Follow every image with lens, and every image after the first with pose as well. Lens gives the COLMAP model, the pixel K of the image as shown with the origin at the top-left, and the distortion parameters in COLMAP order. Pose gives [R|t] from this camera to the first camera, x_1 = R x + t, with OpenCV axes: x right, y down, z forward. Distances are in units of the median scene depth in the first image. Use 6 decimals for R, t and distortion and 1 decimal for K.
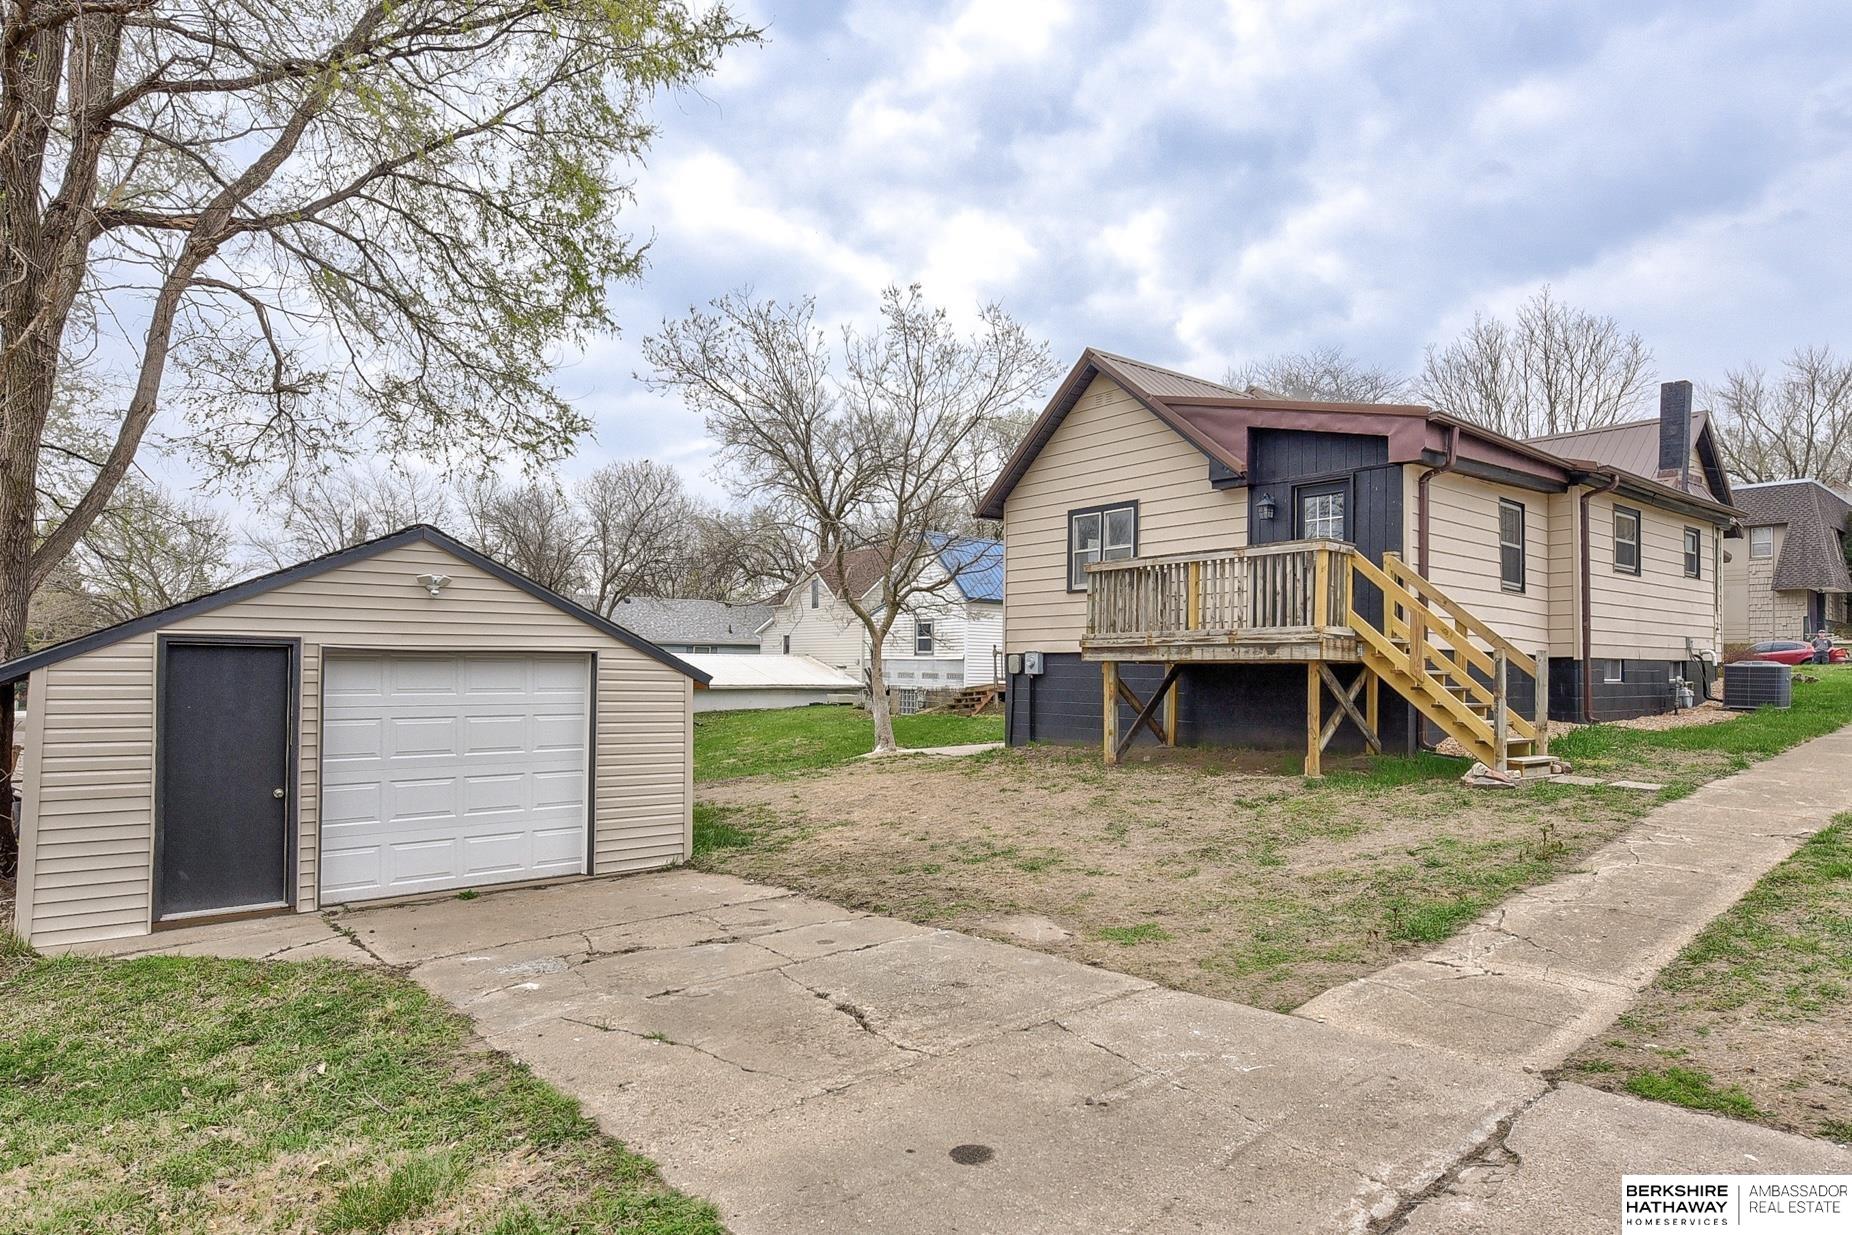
lens RADIAL K [[1093.6, 0, 925.3], [0, 1093.6, 650.6], [0, 0, 1]] dist [0.003947, -0.000999]
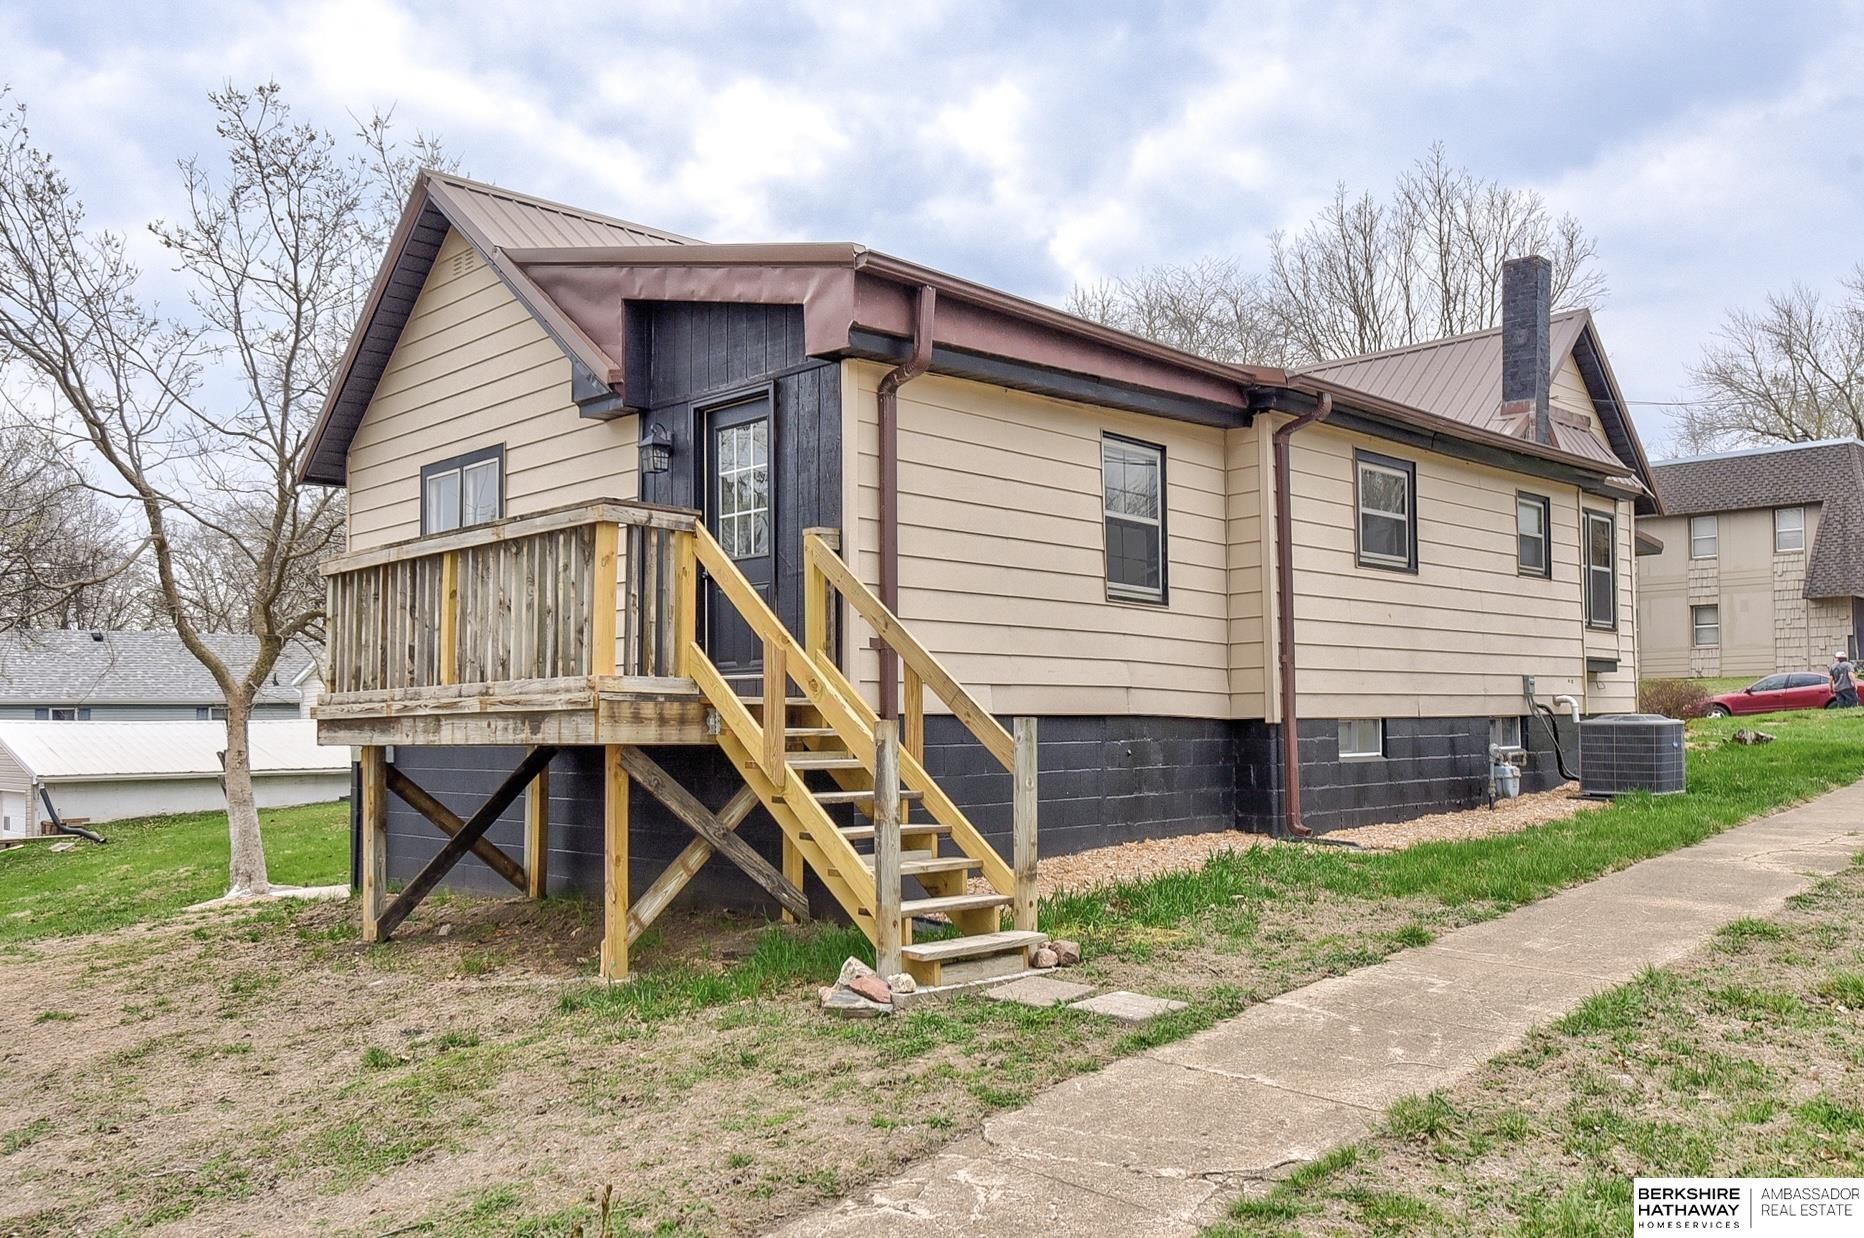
lens RADIAL K [[1477.6, 0, 932.0], [0, 1477.6, 619.0], [0, 0, 1]] dist [0.009213, 0.000335]
pose [[0.996218, -0.013108, 0.085896, 0.355354], [0.017537, 0.998544, -0.051007, -0.009003], [-0.085103, 0.052321, 0.994998, 0.259652]]
